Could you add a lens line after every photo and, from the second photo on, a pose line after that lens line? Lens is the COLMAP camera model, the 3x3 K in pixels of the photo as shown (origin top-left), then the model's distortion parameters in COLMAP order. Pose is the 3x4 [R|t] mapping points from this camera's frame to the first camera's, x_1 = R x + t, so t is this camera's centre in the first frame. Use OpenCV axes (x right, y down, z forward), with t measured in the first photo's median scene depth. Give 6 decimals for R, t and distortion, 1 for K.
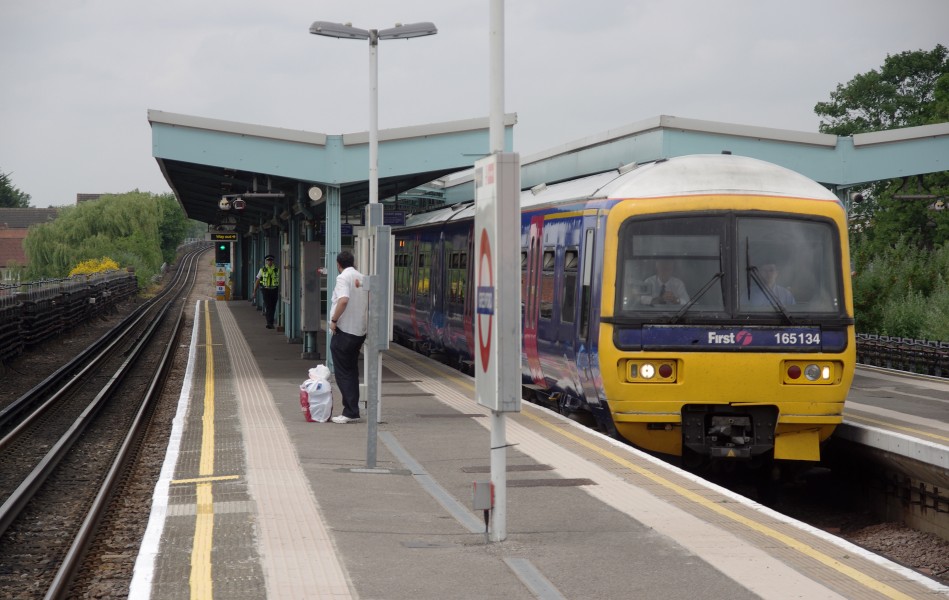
lens RADIAL K [[756.6, 0, 474.5], [0, 756.6, 300.0], [0, 0, 1]] dist [0.040883, -0.001566]
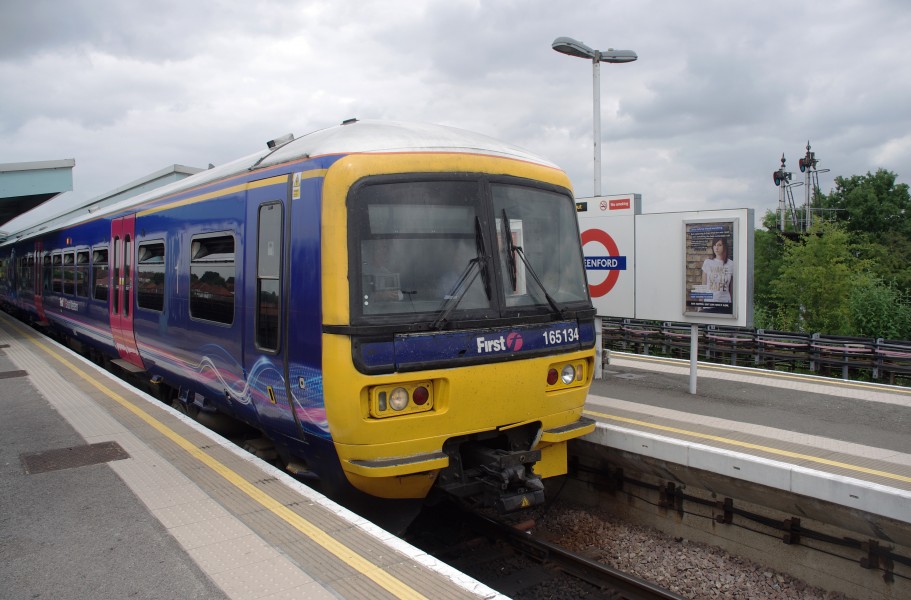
lens RADIAL K [[737.7, 0, 455.5], [0, 737.7, 300.0], [0, 0, 1]] dist [-0.098397, 0.001477]
pose [[0.883704, -0.049668, 0.465404, -0.036546], [0.042413, 0.998760, 0.026054, -0.012855], [-0.466121, -0.003285, 0.884715, 0.374228]]
